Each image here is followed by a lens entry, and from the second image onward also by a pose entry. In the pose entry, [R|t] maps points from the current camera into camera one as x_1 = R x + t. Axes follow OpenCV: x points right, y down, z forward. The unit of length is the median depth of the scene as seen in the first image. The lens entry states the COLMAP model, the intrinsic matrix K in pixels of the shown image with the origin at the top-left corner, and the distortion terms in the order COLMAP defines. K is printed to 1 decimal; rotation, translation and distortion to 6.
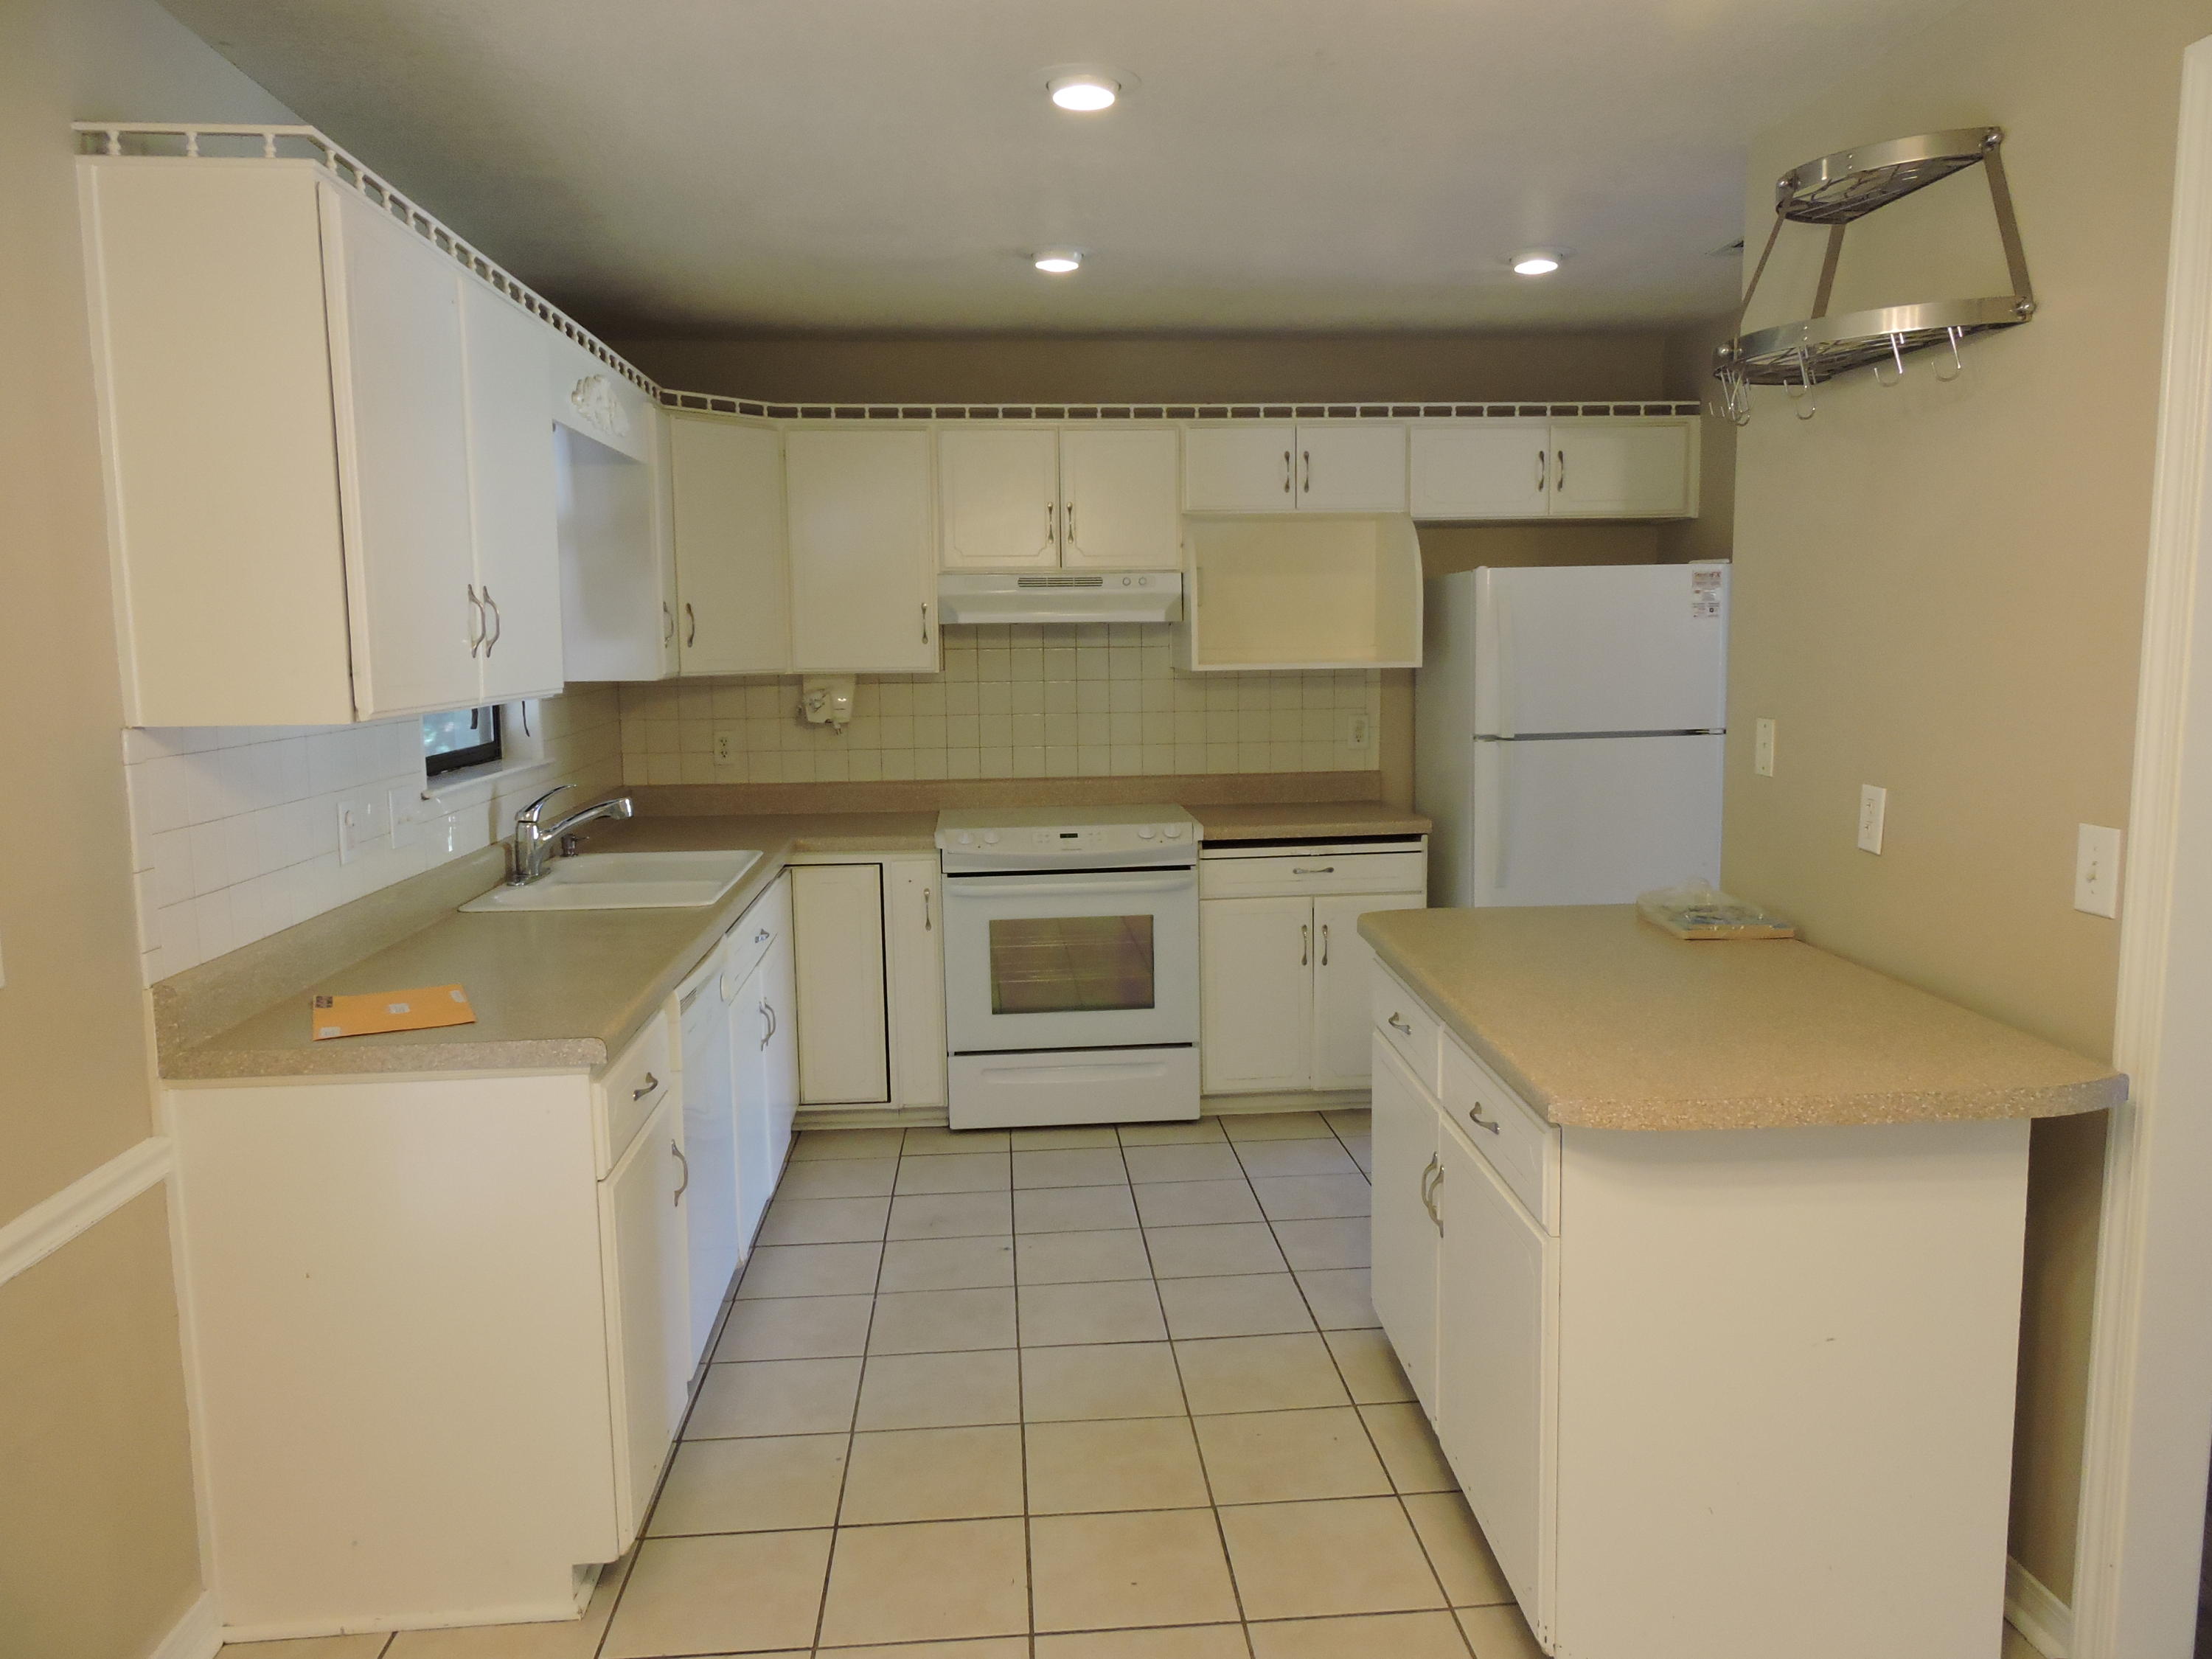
lens RADIAL K [[1577.3, 0, 1107.4], [0, 1577.3, 832.0], [0, 0, 1]] dist [-0.002121, 0.001866]
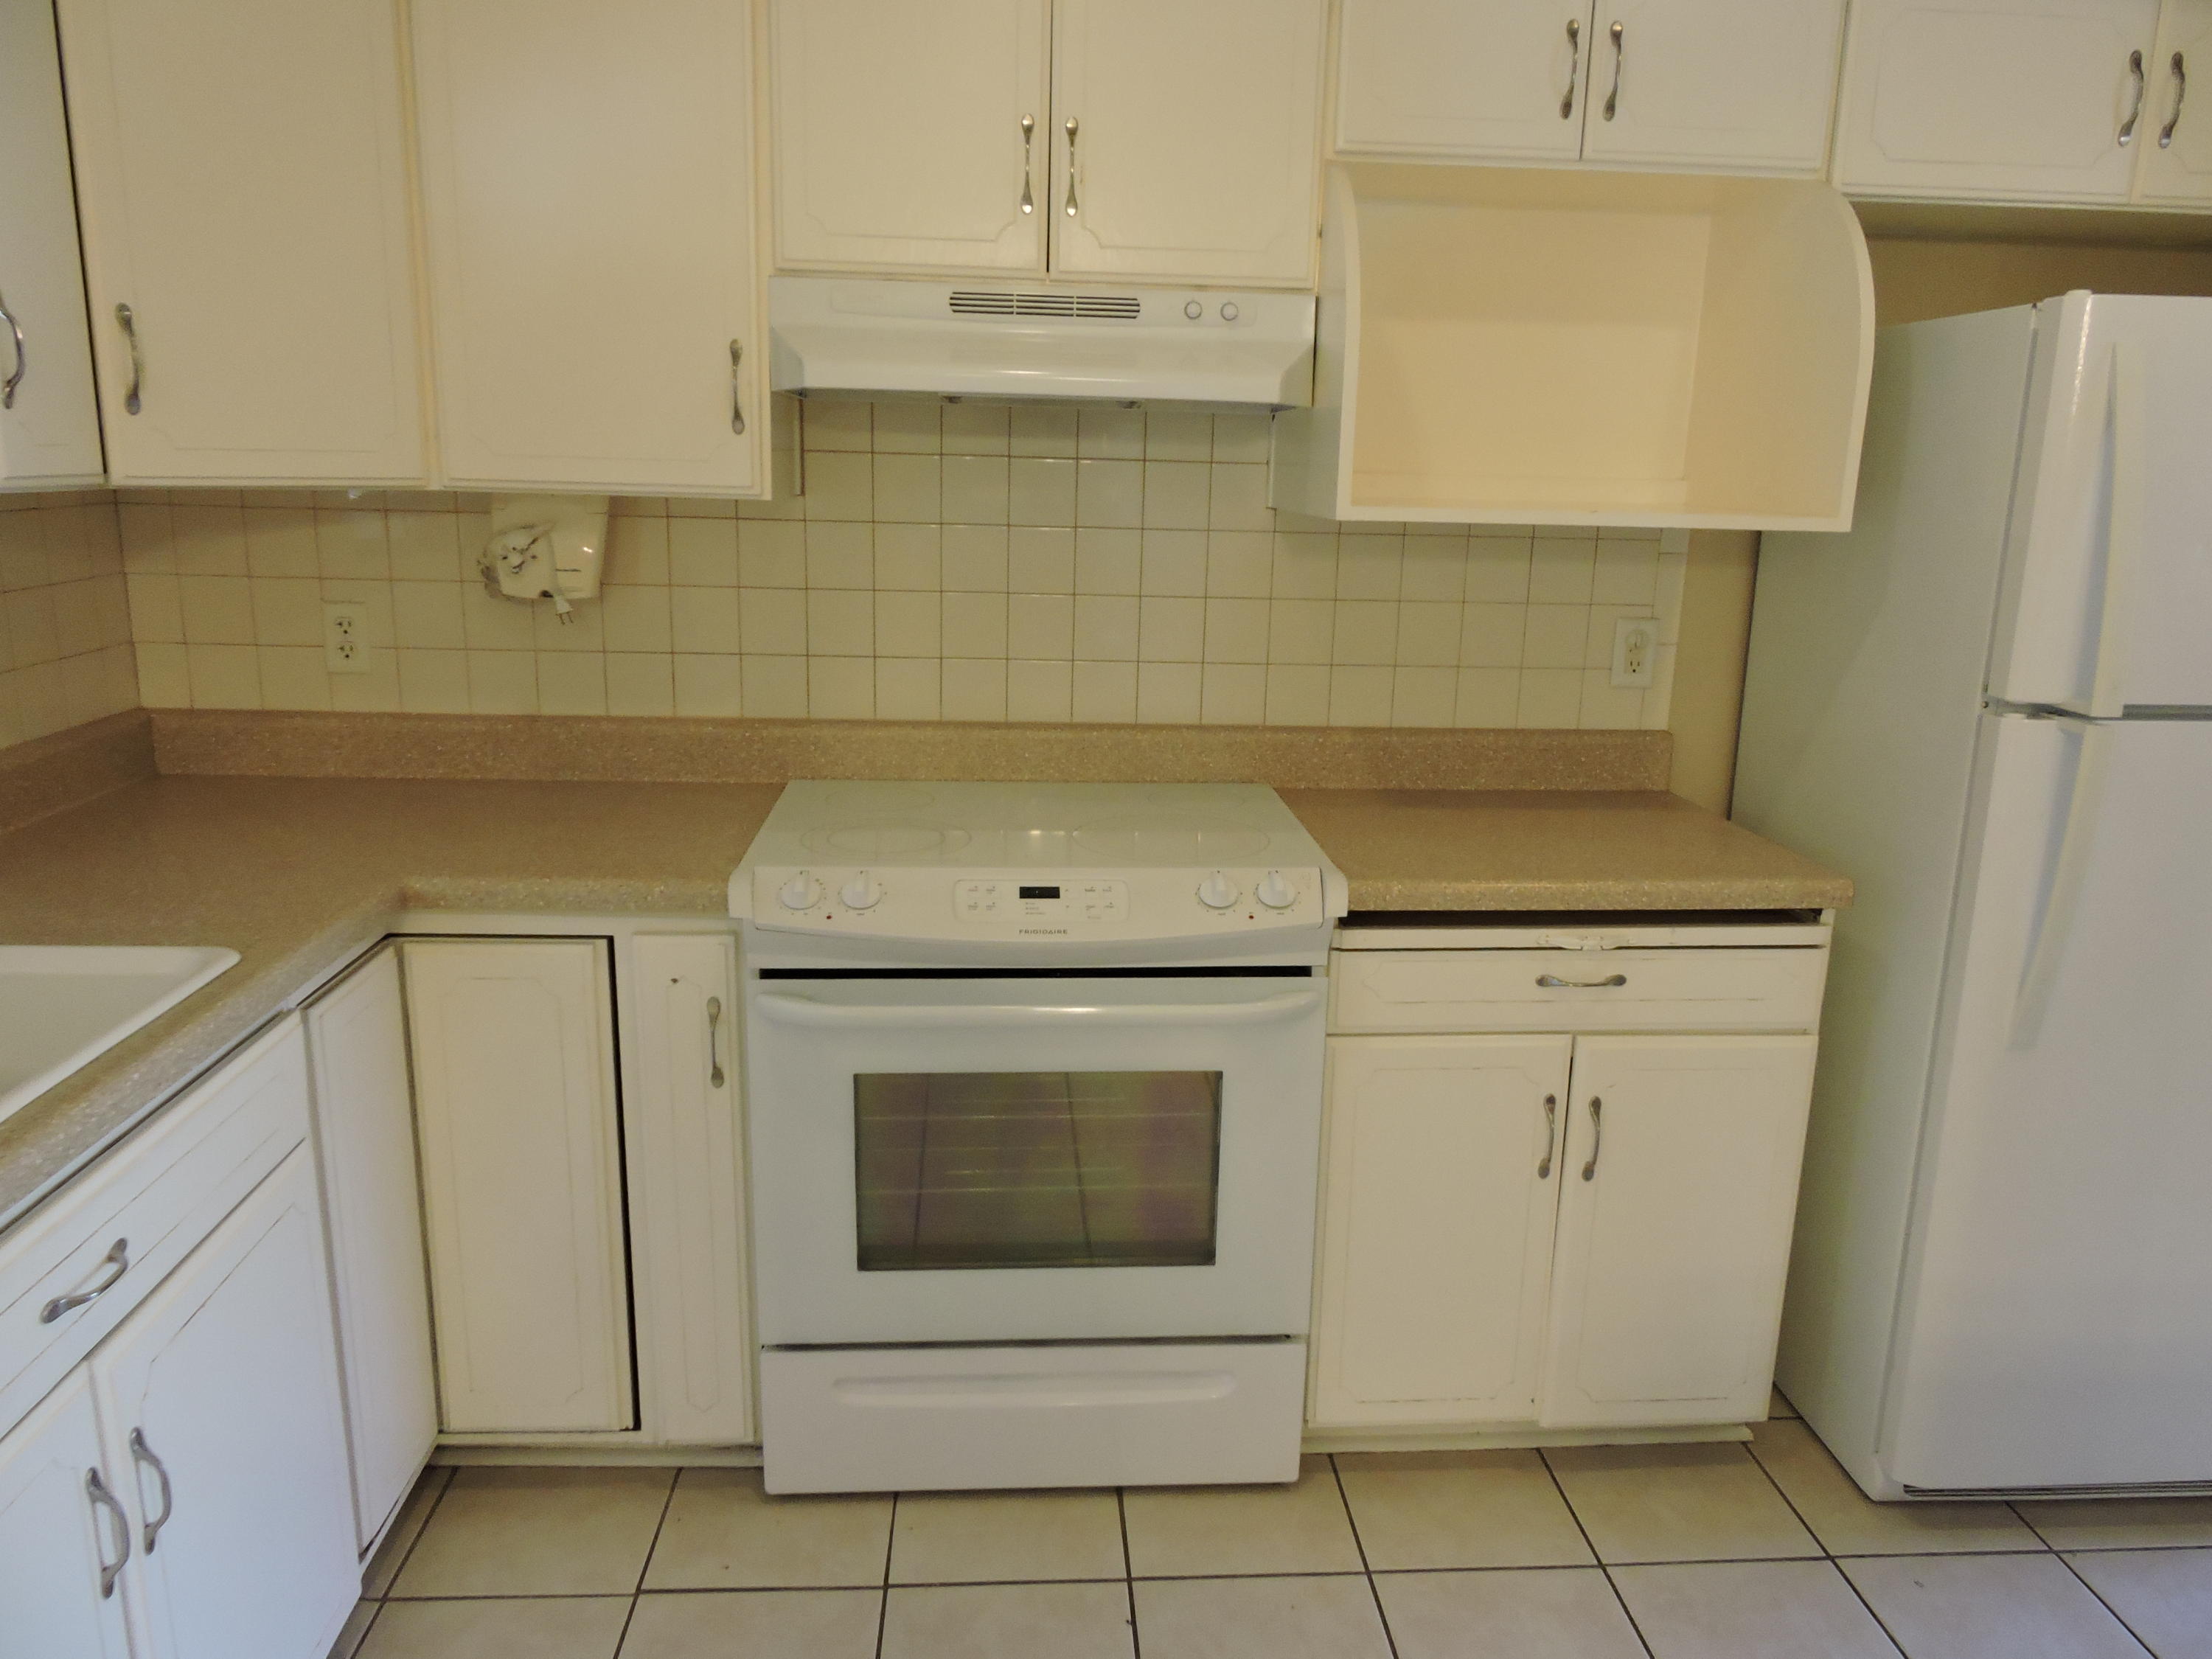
lens RADIAL K [[1577.3, 0, 1106.5], [0, 1577.3, 819.3], [0, 0, 1]] dist [-0.002121, 0.001866]
pose [[0.999139, 0.041430, -0.002359, -0.005593], [-0.041002, 0.994376, 0.097653, -0.058616], [0.006392, -0.097473, 0.995218, 0.545349]]
